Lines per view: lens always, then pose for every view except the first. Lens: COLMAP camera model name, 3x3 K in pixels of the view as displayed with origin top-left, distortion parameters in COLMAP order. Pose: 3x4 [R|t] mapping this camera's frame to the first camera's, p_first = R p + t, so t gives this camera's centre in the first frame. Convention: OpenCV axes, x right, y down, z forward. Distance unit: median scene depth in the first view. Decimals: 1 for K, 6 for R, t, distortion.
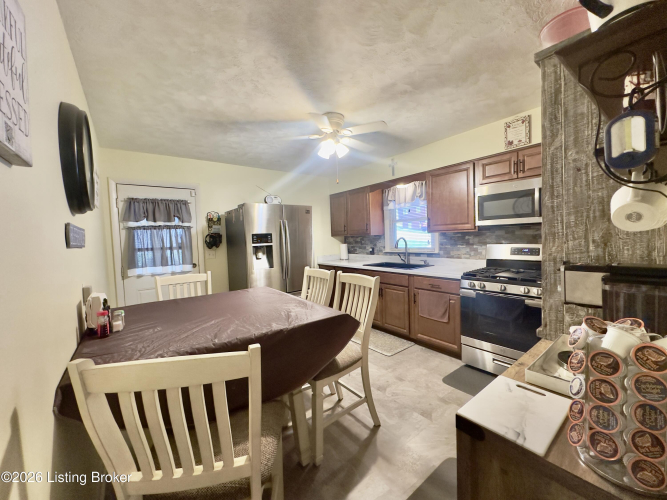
lens RADIAL K [[265.6, 0, 333.5], [0, 265.6, 250.0], [0, 0, 1]] dist [-0.008096, -0.000015]
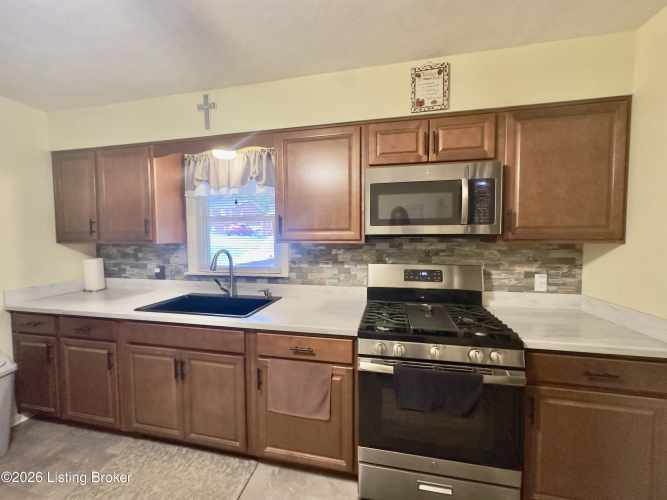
lens RADIAL K [[265.6, 0, 333.5], [0, 265.6, 250.0], [0, 0, 1]] dist [-0.008096, -0.000015]
pose [[0.759435, 0.001462, 0.650582, 0.087696], [0.009568, 0.999864, -0.013415, -0.042271], [-0.650513, 0.016412, 0.759318, 0.507667]]
